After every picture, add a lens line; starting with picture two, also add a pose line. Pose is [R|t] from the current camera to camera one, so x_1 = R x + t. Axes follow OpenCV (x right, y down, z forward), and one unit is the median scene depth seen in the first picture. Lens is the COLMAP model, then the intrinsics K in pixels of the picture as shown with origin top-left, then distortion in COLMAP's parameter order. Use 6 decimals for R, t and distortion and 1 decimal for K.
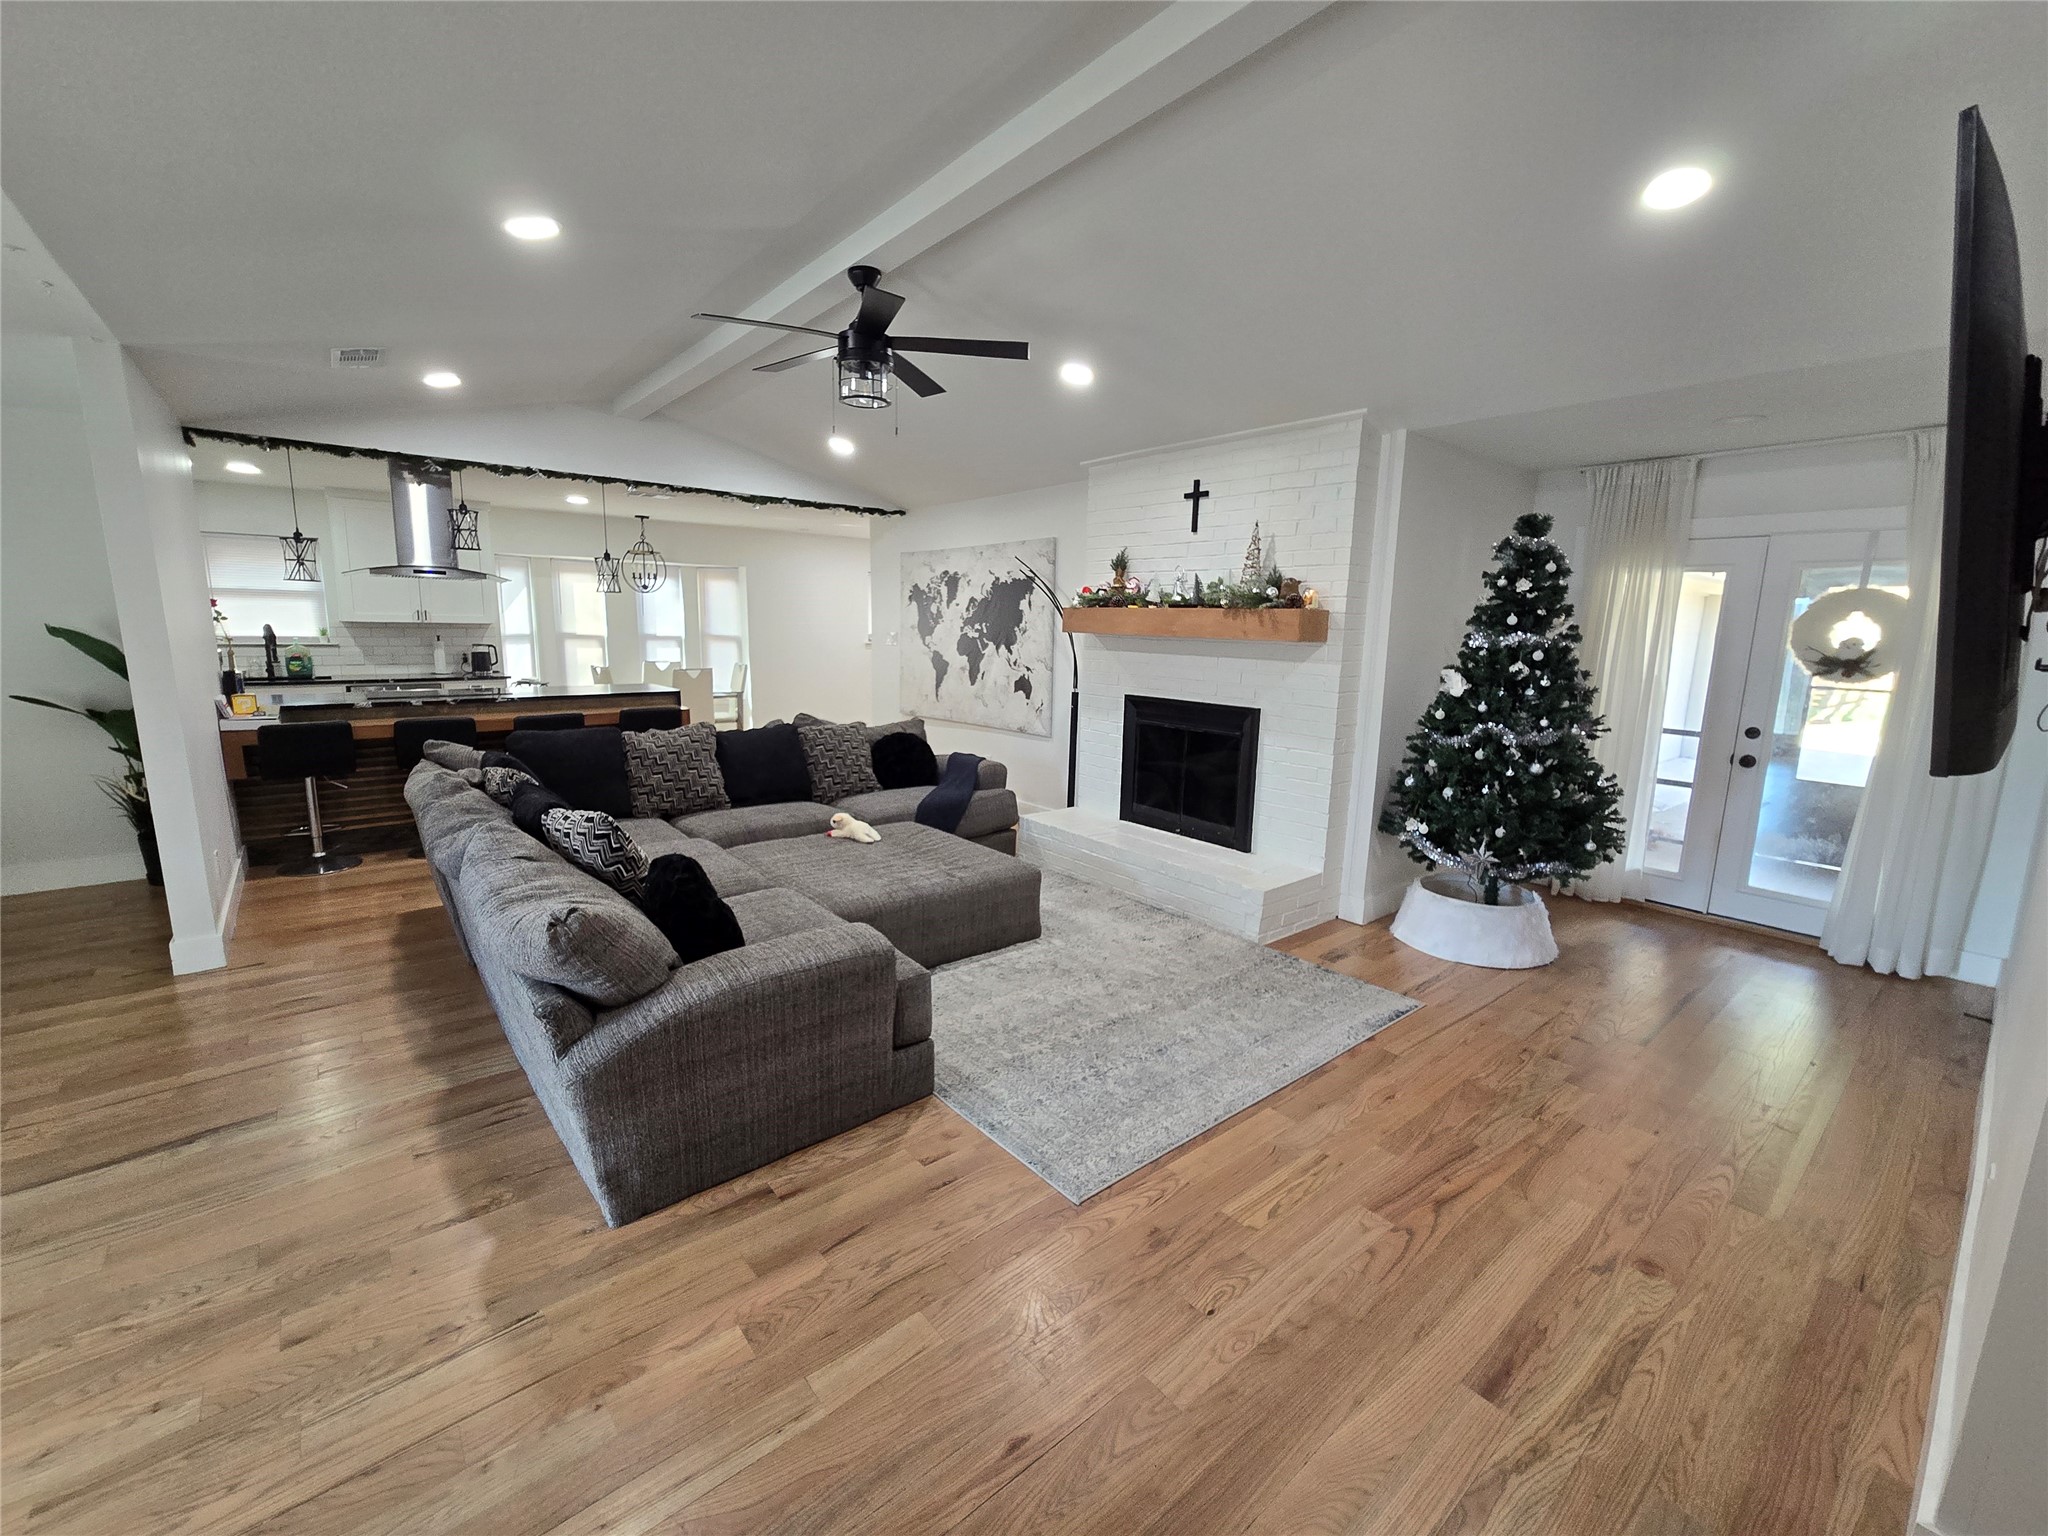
lens RADIAL K [[842.4, 0, 1015.7], [0, 842.4, 769.4], [0, 0, 1]] dist [-0.002867, 0.001298]
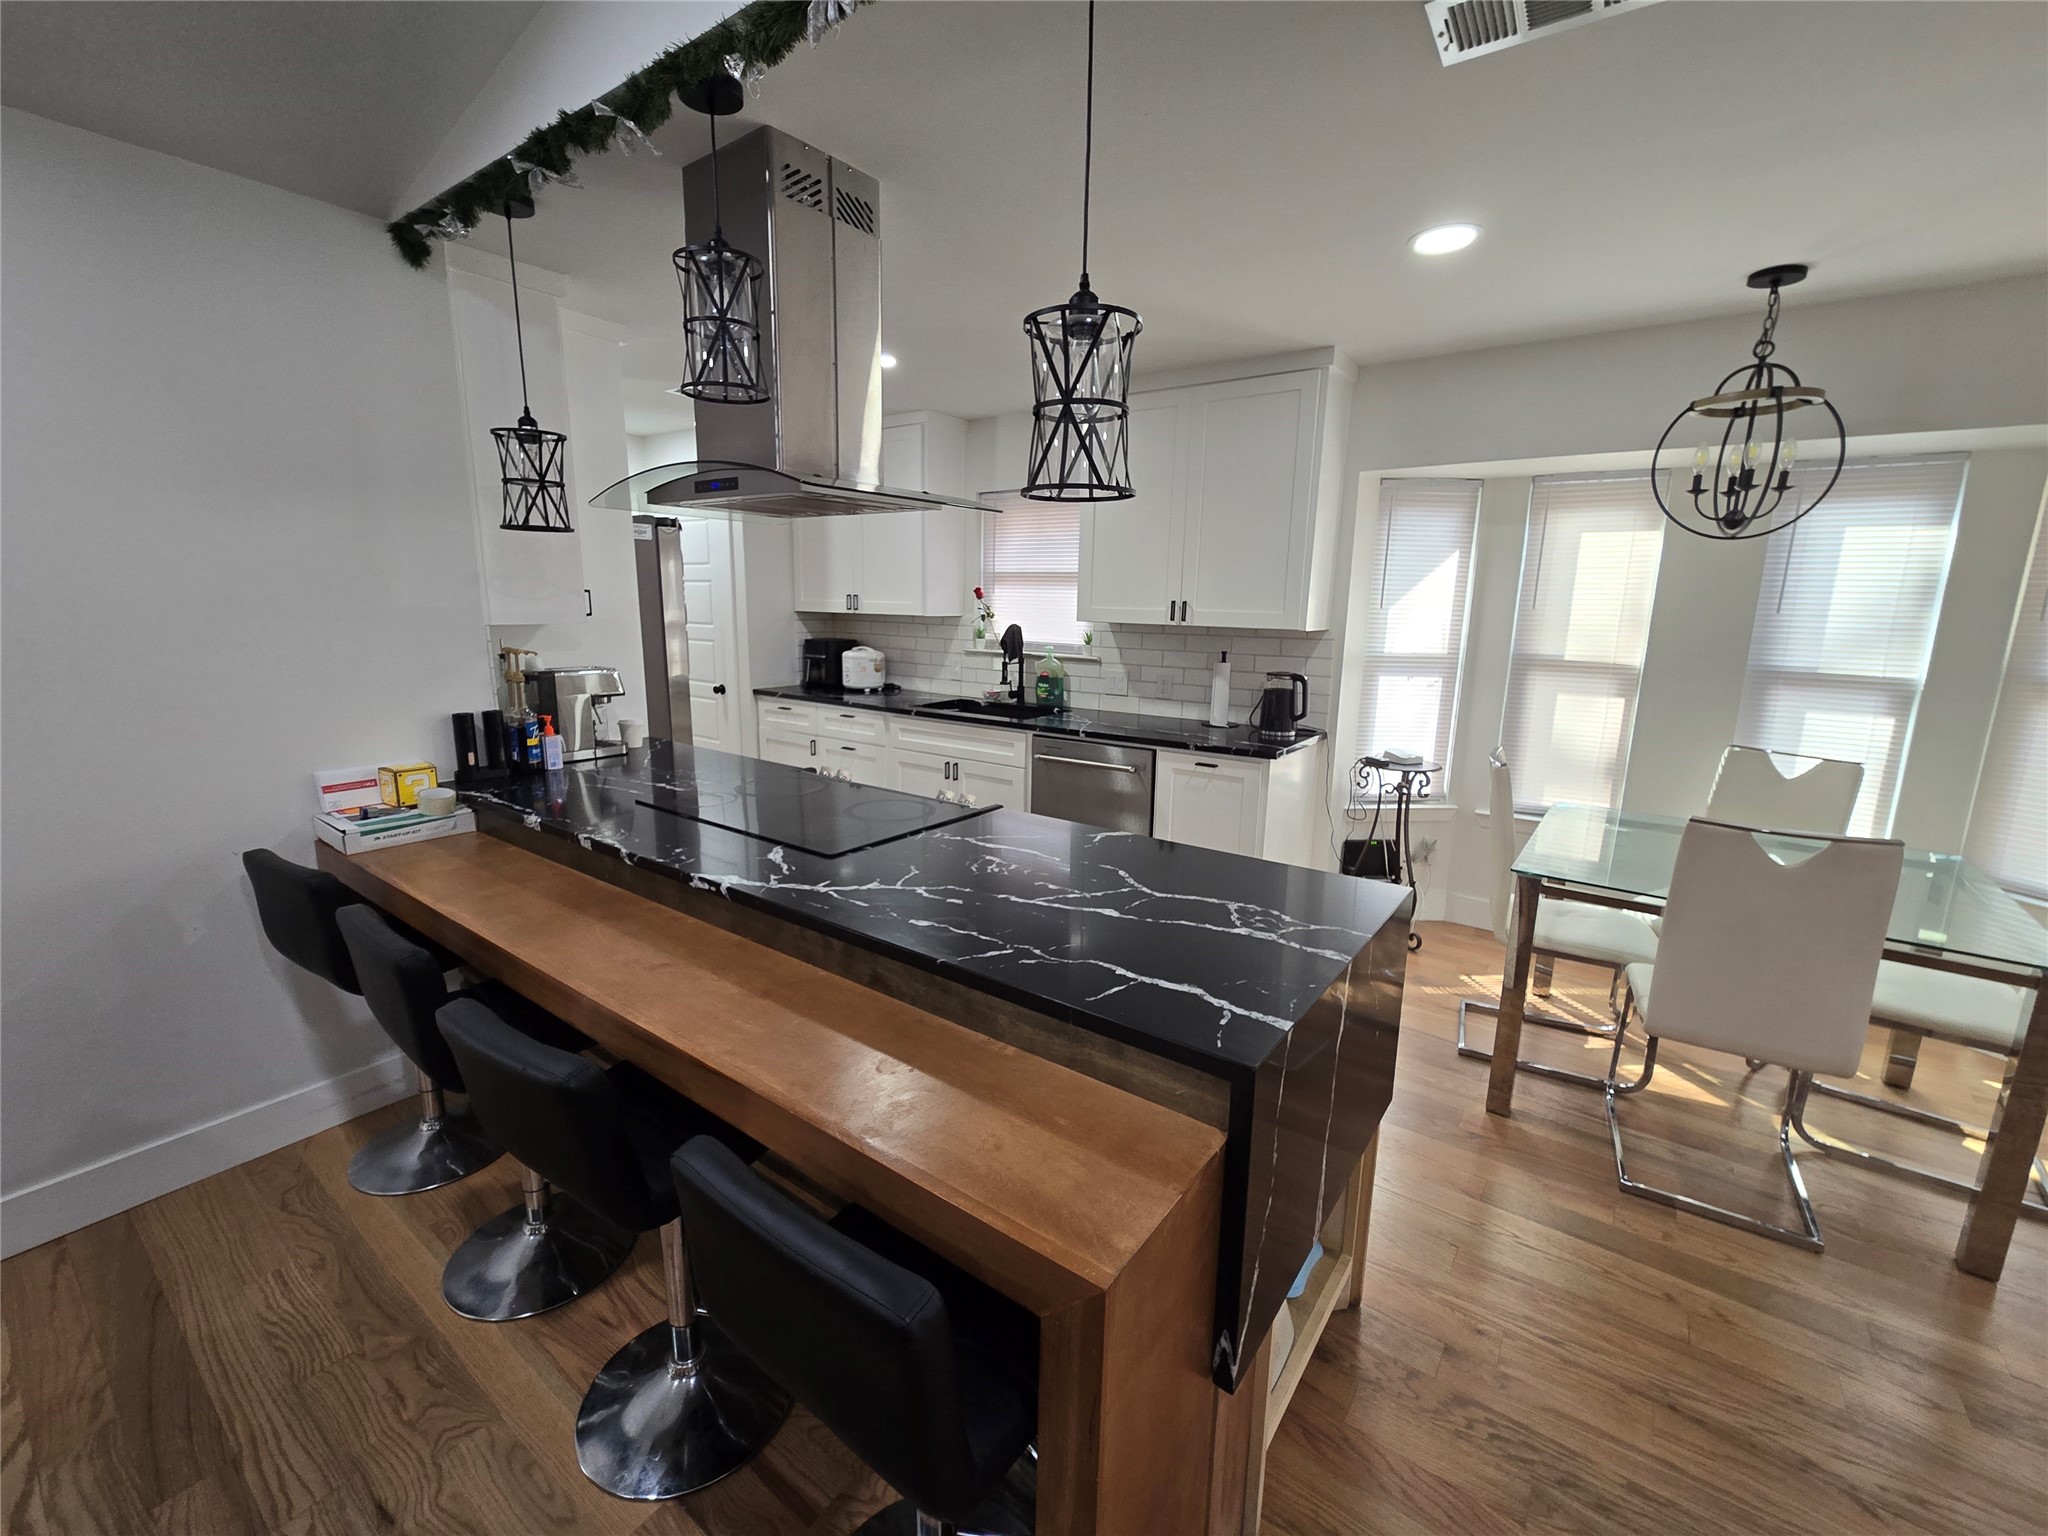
lens RADIAL K [[842.4, 0, 1018.1], [0, 842.4, 766.8], [0, 0, 1]] dist [-0.002867, 0.001298]
pose [[0.245759, 0.170153, -0.954280, -0.191545], [-0.182567, 0.974979, 0.126827, -0.117618], [0.951983, 0.143051, 0.270674, 0.665581]]
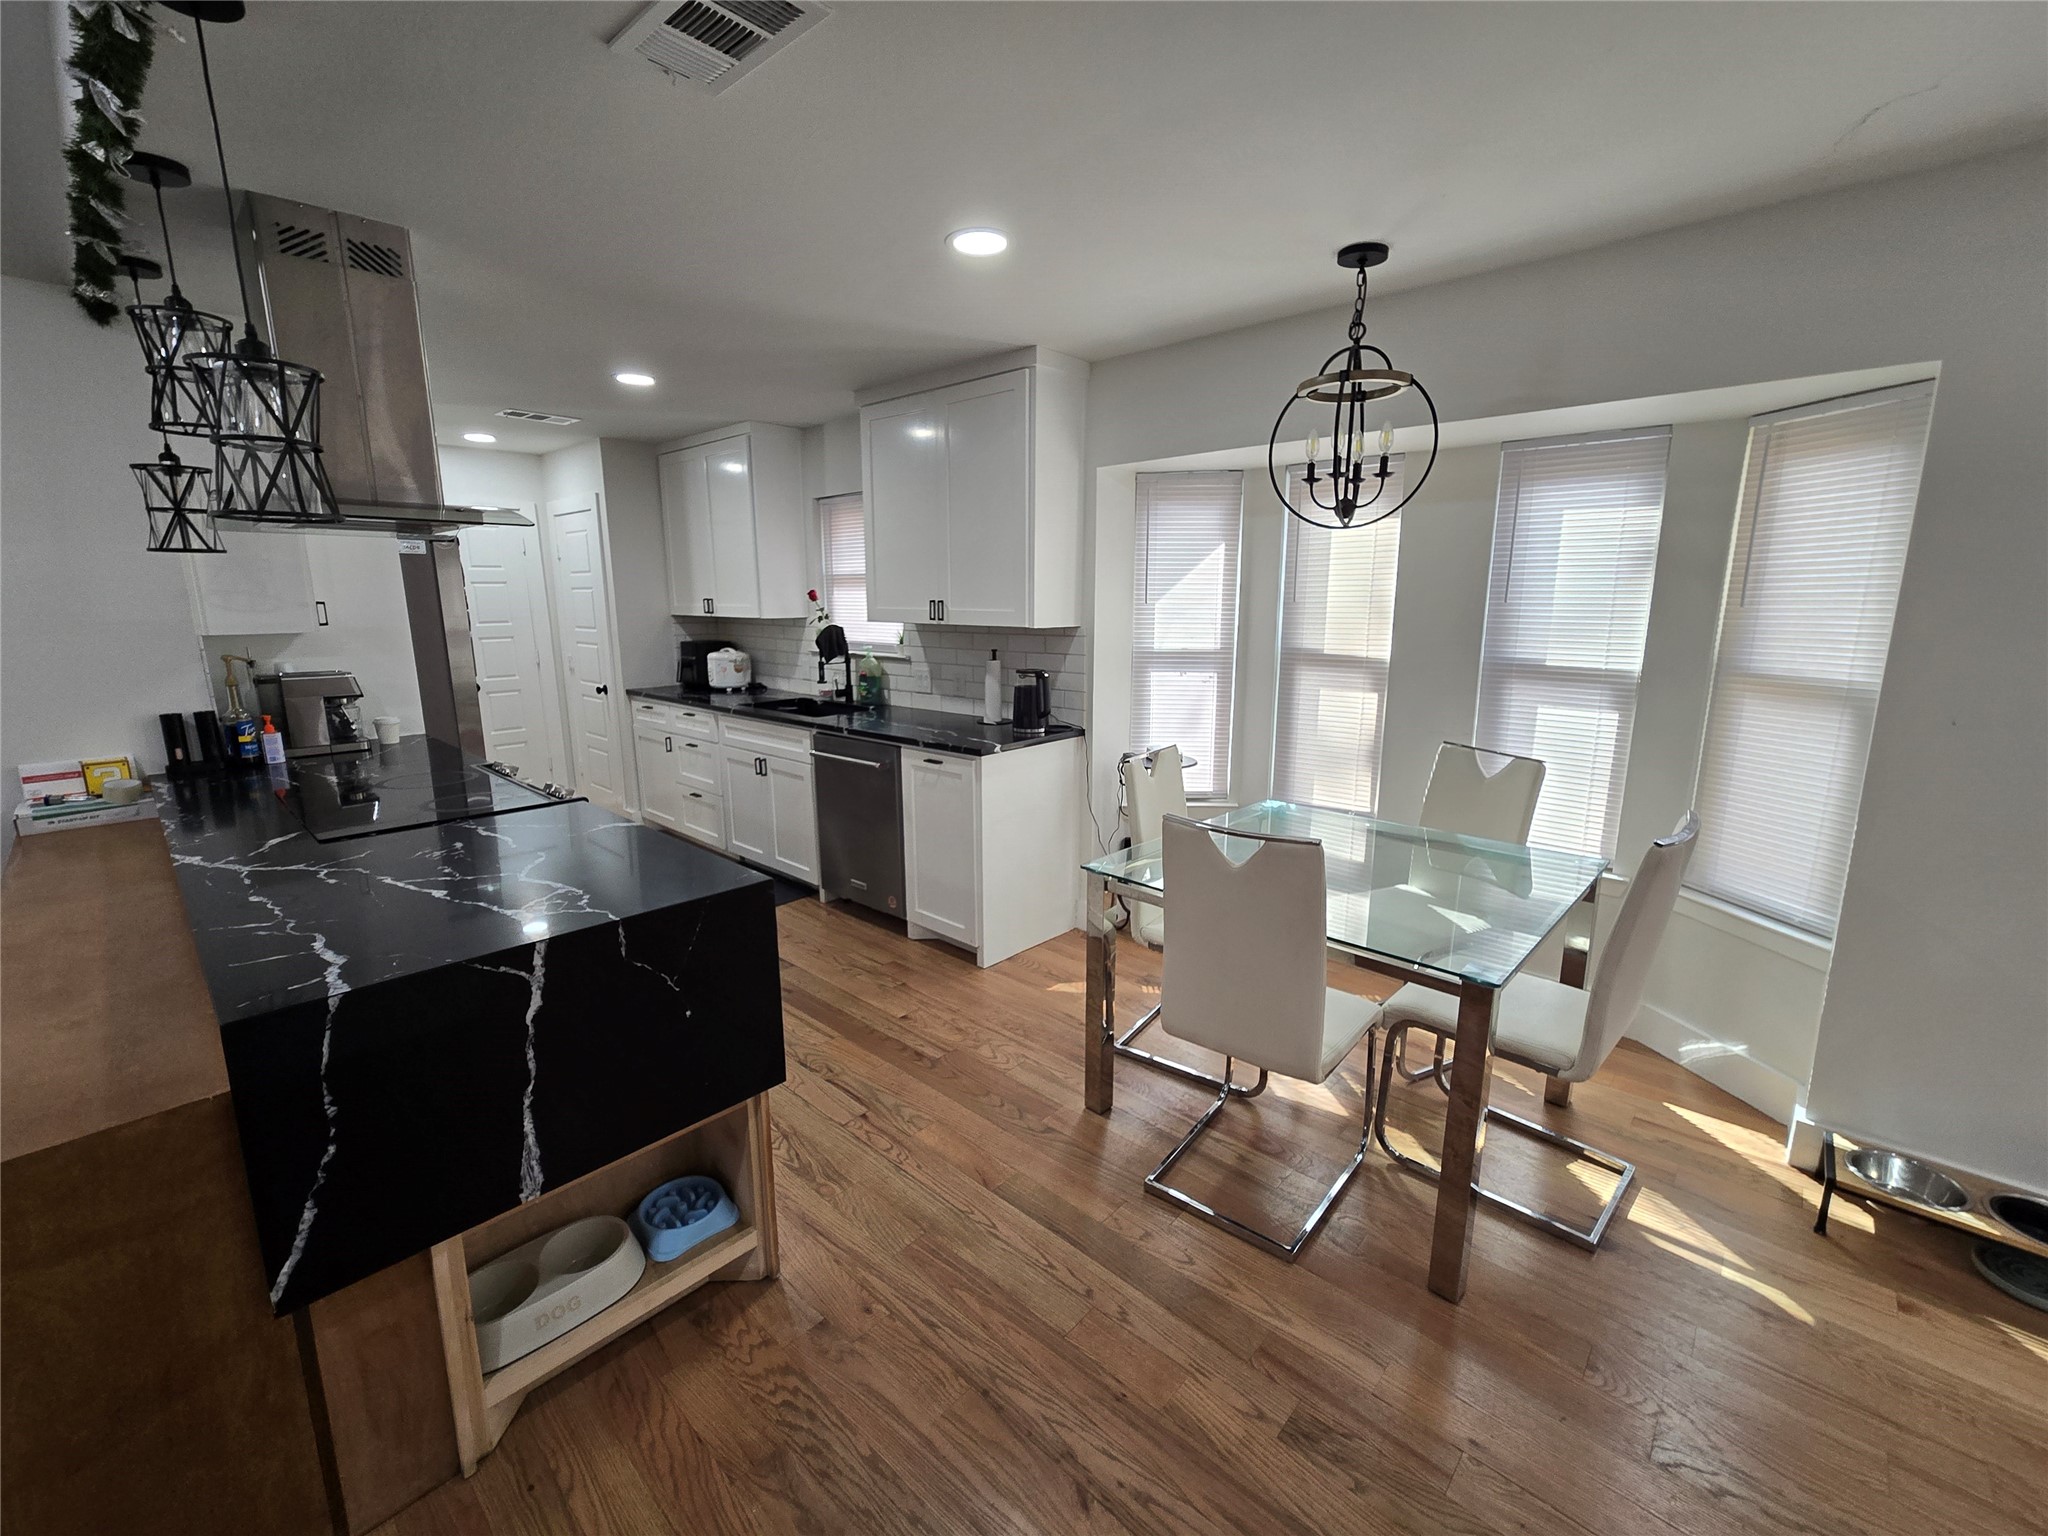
lens RADIAL K [[842.4, 0, 1019.3], [0, 842.4, 764.4], [0, 0, 1]] dist [-0.002867, 0.001298]
pose [[0.139614, 0.170851, -0.975355, -0.147621], [-0.169838, 0.974537, 0.146397, -0.149160], [0.975532, 0.145213, 0.165076, 0.831671]]
